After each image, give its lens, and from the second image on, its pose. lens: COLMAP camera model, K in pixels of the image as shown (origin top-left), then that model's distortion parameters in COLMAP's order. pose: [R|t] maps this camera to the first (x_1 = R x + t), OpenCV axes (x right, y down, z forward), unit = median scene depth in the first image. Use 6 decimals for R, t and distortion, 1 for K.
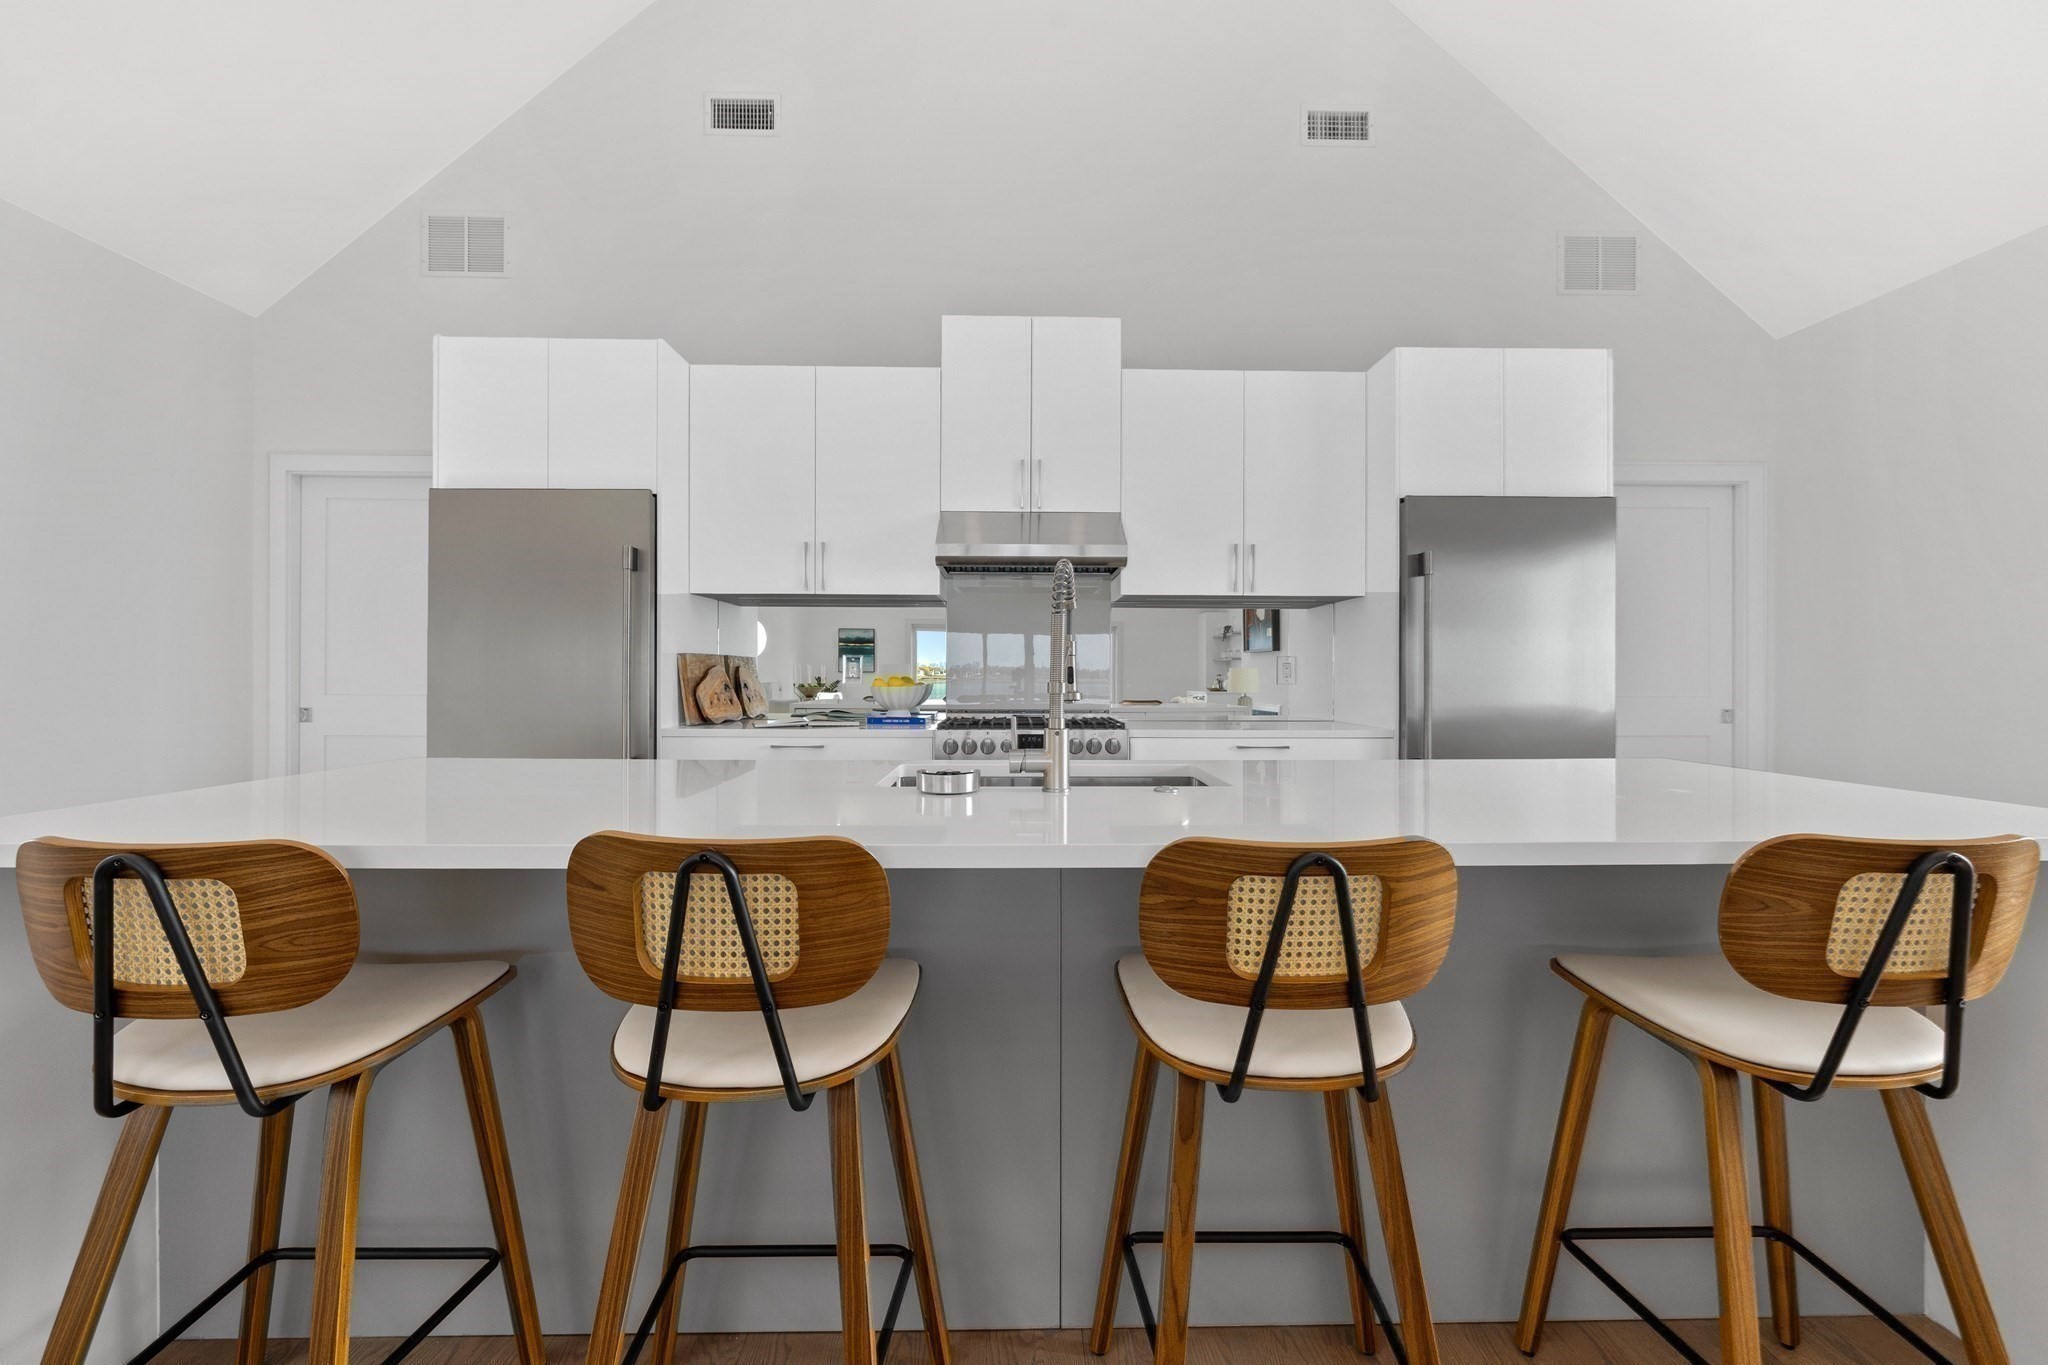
lens RADIAL K [[878.9, 0, 1024.1], [0, 878.9, 669.1], [0, 0, 1]] dist [0.000282, 0.000309]
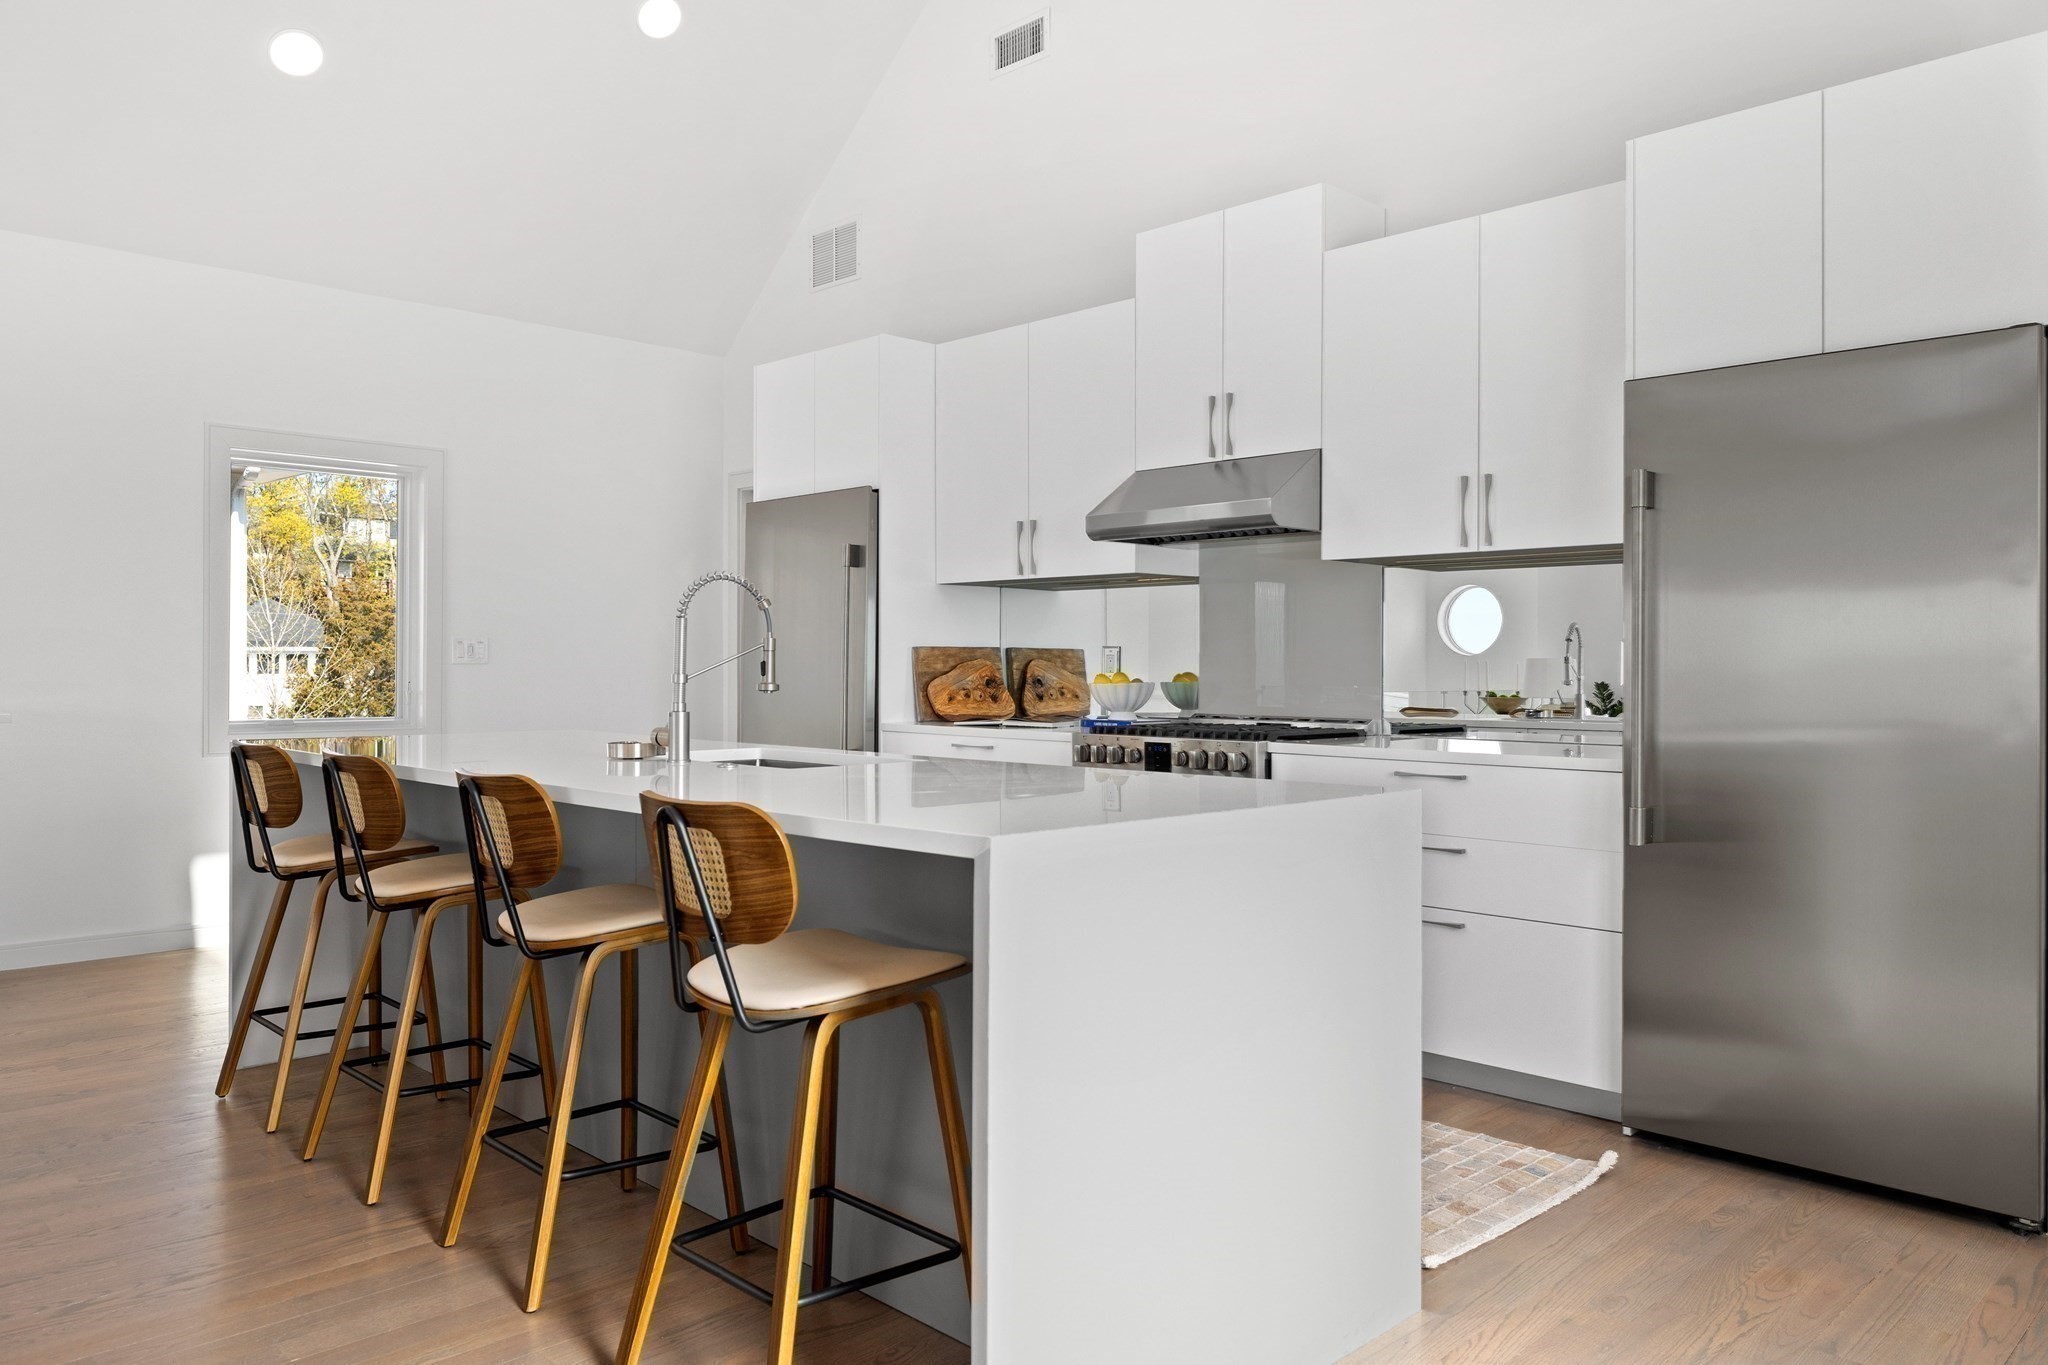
lens RADIAL K [[1444.5, 0, 1022.1], [0, 1444.5, 681.2], [0, 0, 1]] dist [-0.000042, -0.000441]
pose [[0.680090, 0.007598, -0.733089, 0.855954], [-0.000406, 0.999950, 0.009988, 0.003810], [0.733128, -0.006495, 0.680059, -0.002372]]
